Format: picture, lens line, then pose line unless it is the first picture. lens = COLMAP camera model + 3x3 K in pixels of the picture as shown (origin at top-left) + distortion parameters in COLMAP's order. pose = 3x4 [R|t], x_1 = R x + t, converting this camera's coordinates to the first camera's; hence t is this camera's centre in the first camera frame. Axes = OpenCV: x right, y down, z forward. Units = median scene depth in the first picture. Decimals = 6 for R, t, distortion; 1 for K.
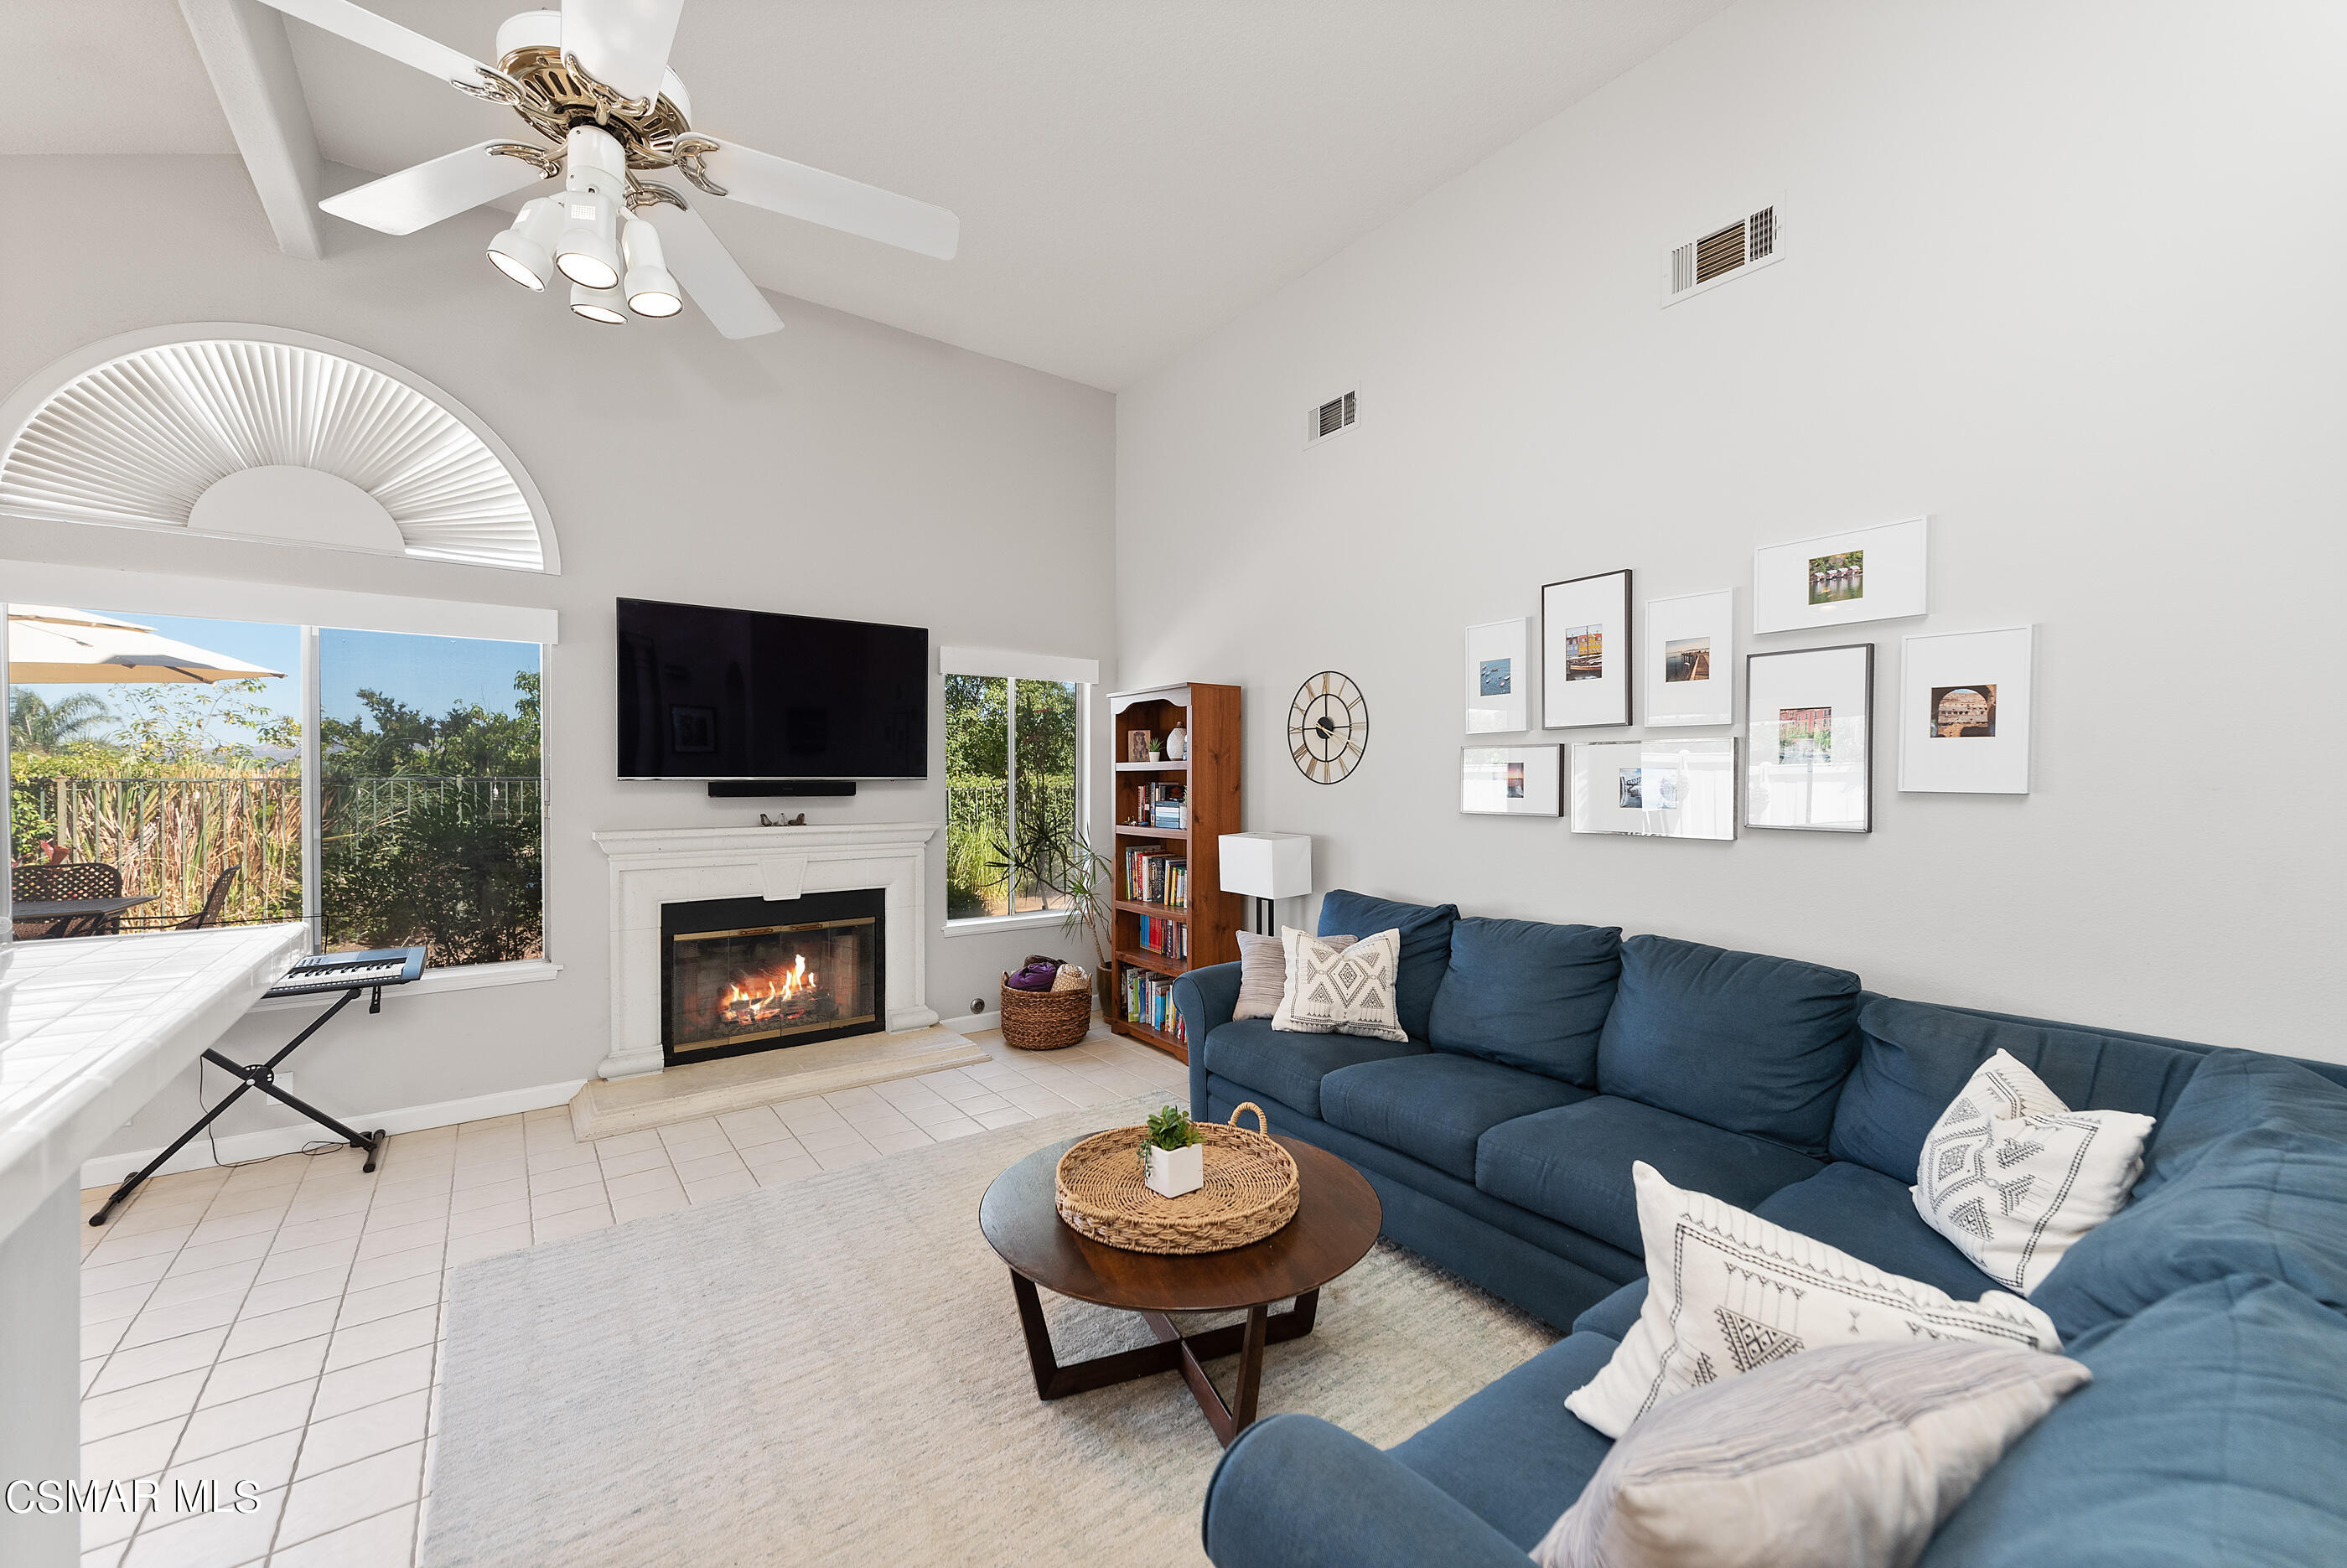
lens RADIAL K [[916.2, 0, 1185.7], [0, 916.2, 788.6], [0, 0, 1]] dist [0.001929, -0.000259]
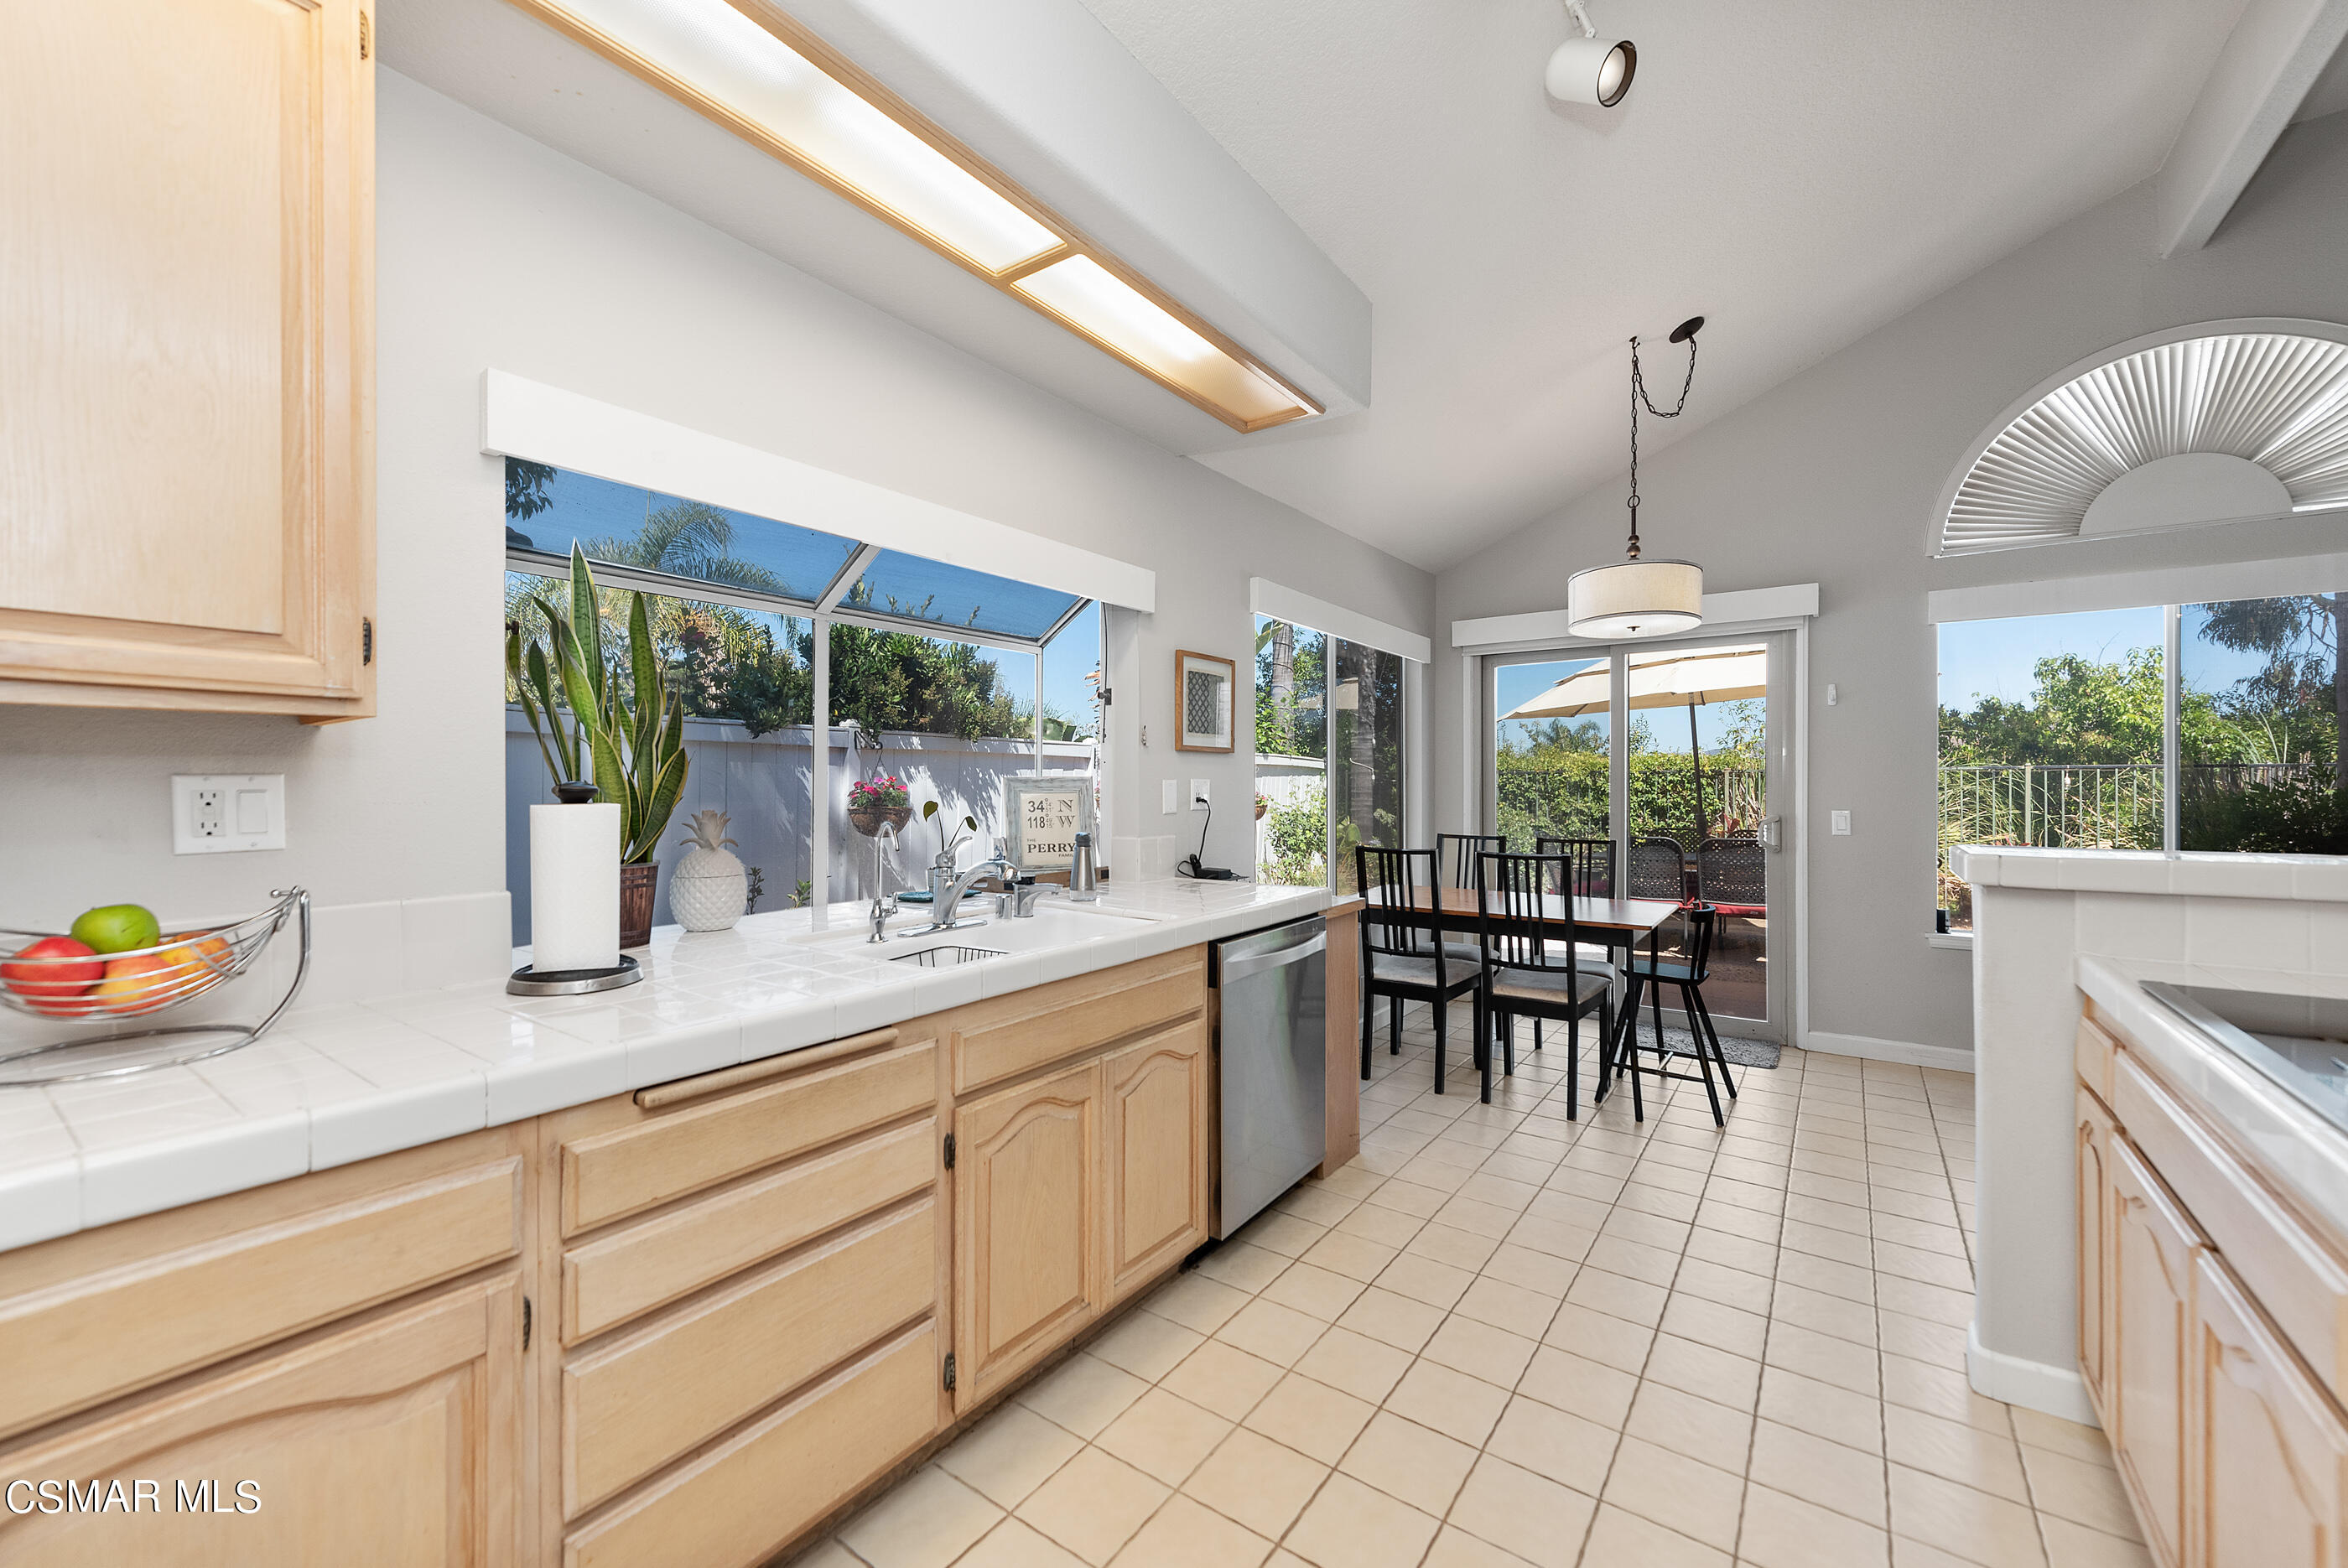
lens RADIAL K [[916.7, 0, 1186.2], [0, 916.7, 788.6], [0, 0, 1]] dist [0.001929, -0.000259]
pose [[0.299138, 0.004390, -0.954200, -0.272652], [-0.007298, 0.999971, 0.002313, 0.037652], [0.954182, 0.006272, 0.299162, -0.380069]]
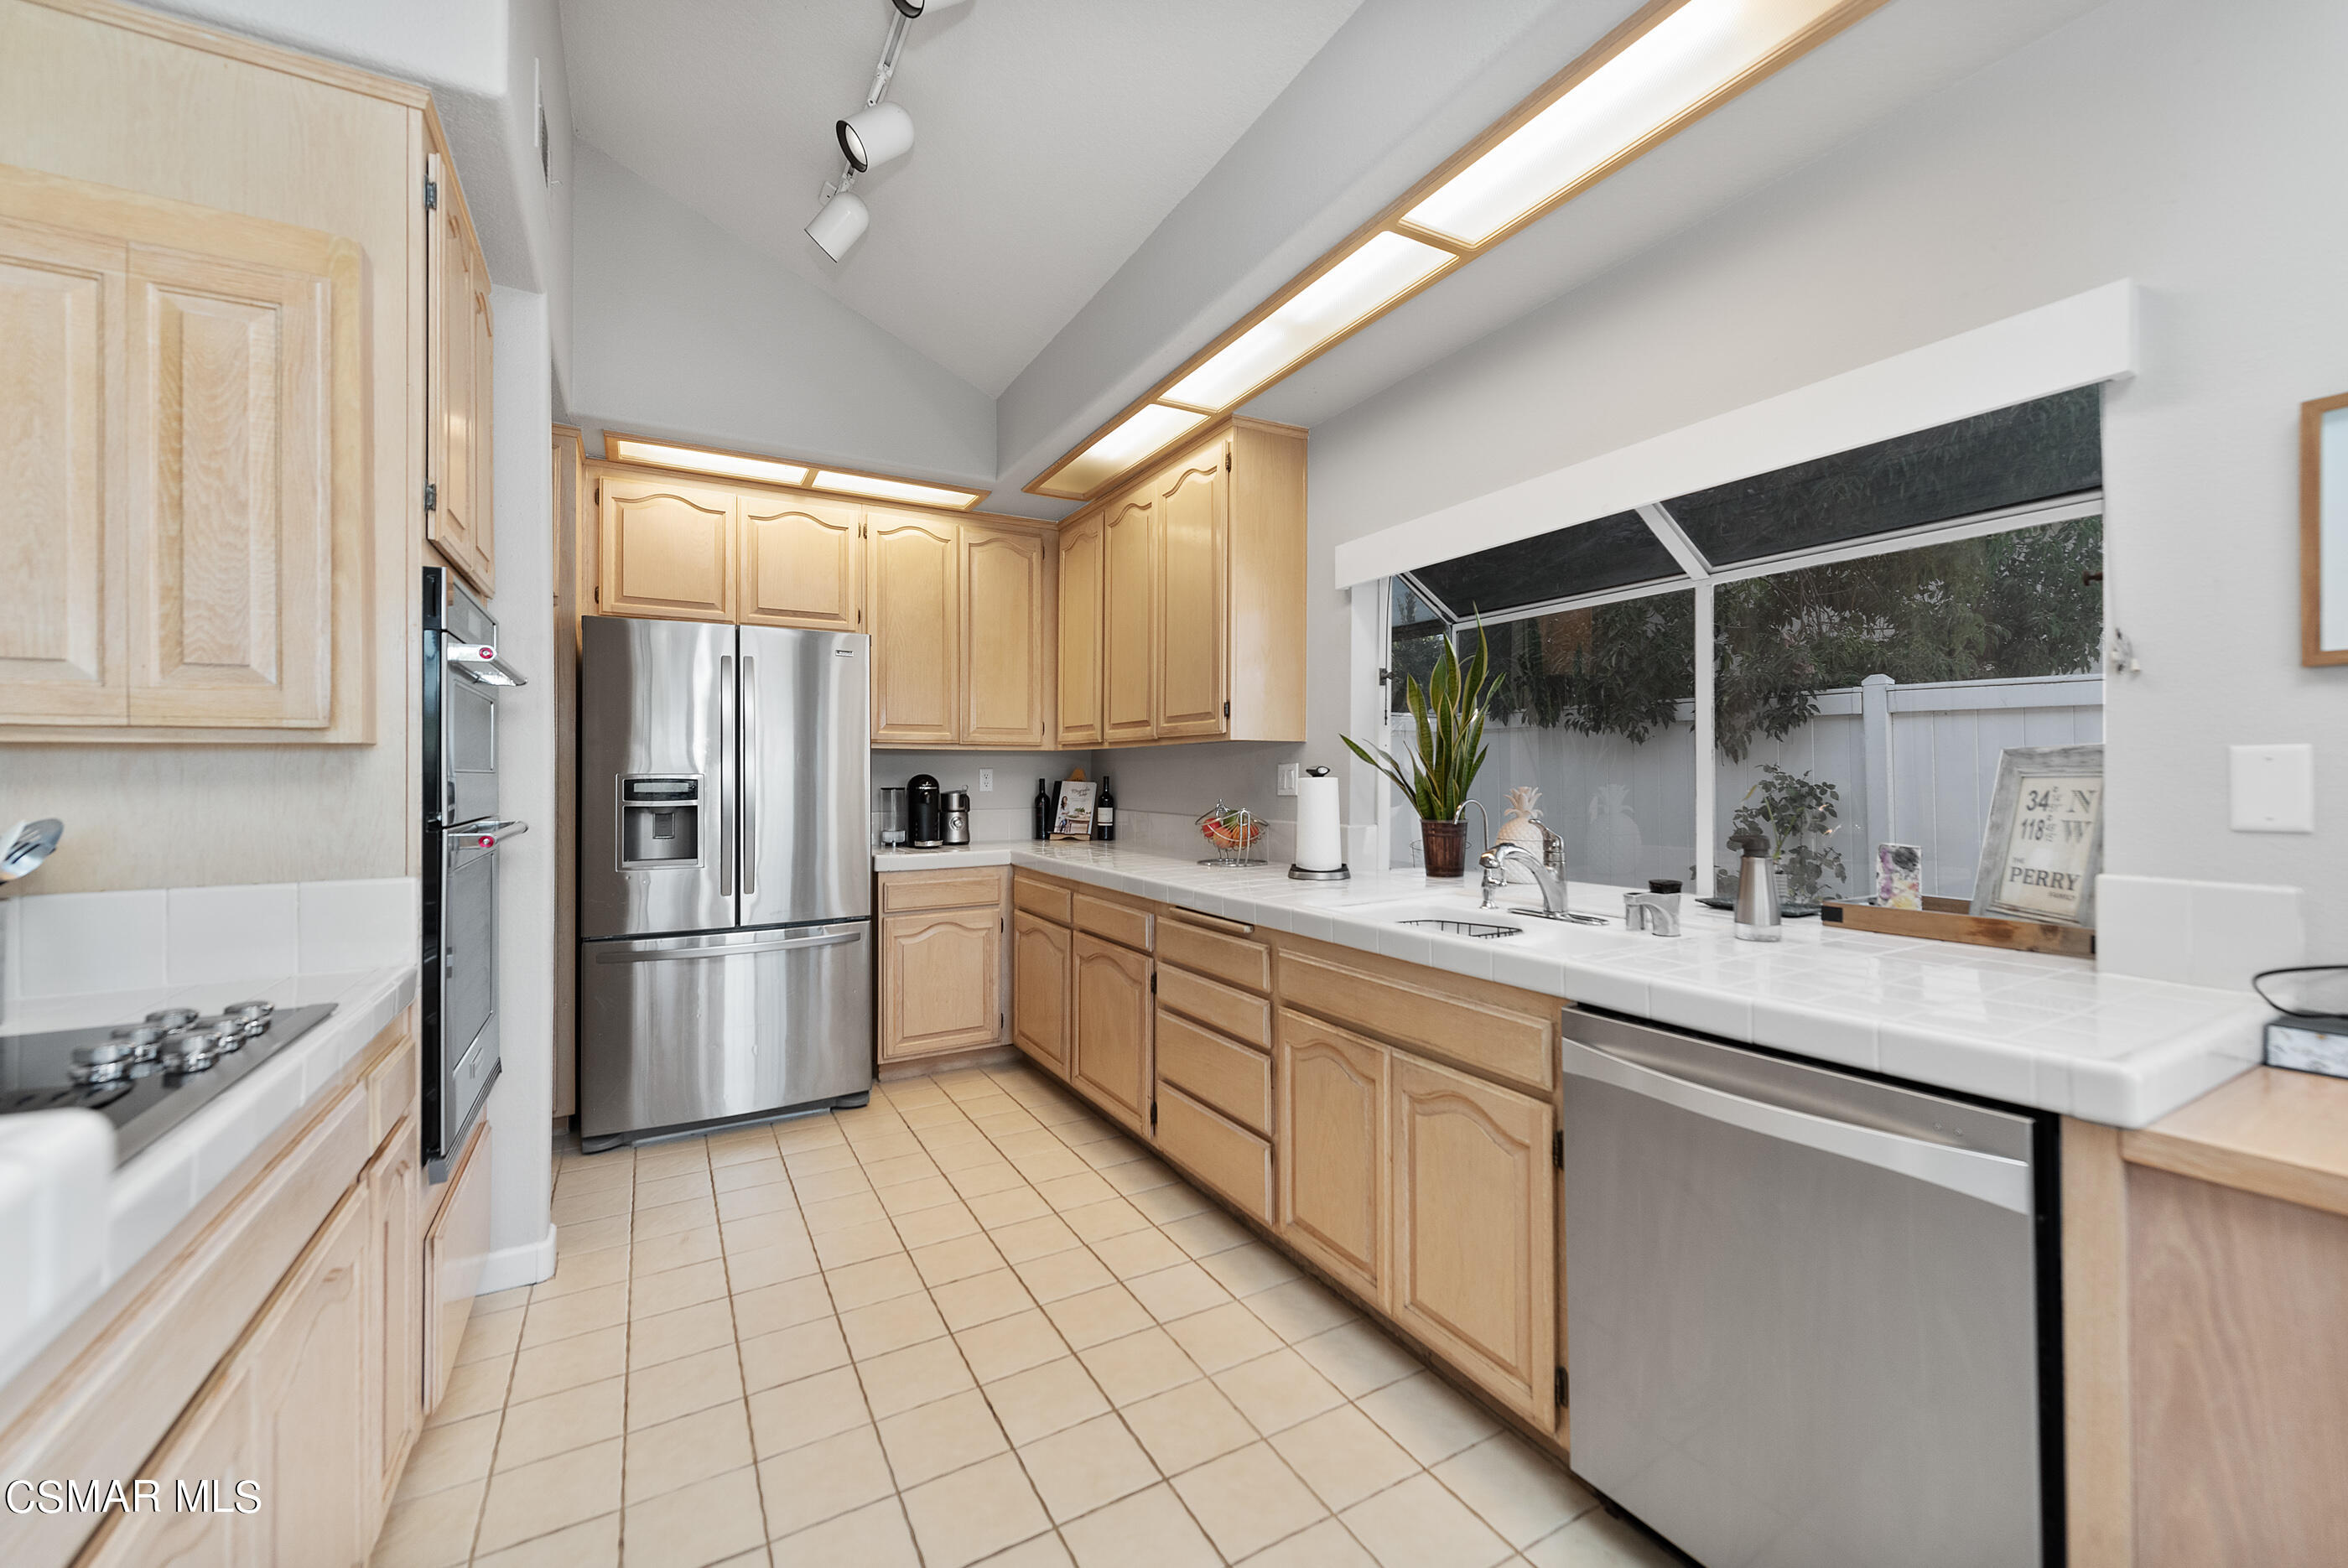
lens RADIAL K [[933.1, 0, 1182.6], [0, 933.1, 767.9], [0, 0, 1]] dist [0.014833, -0.000431]
pose [[-0.992762, 0.004443, 0.120015, -0.767646], [0.004950, 0.999980, 0.003927, 0.035889], [-0.119995, 0.004493, -0.992764, 0.299513]]
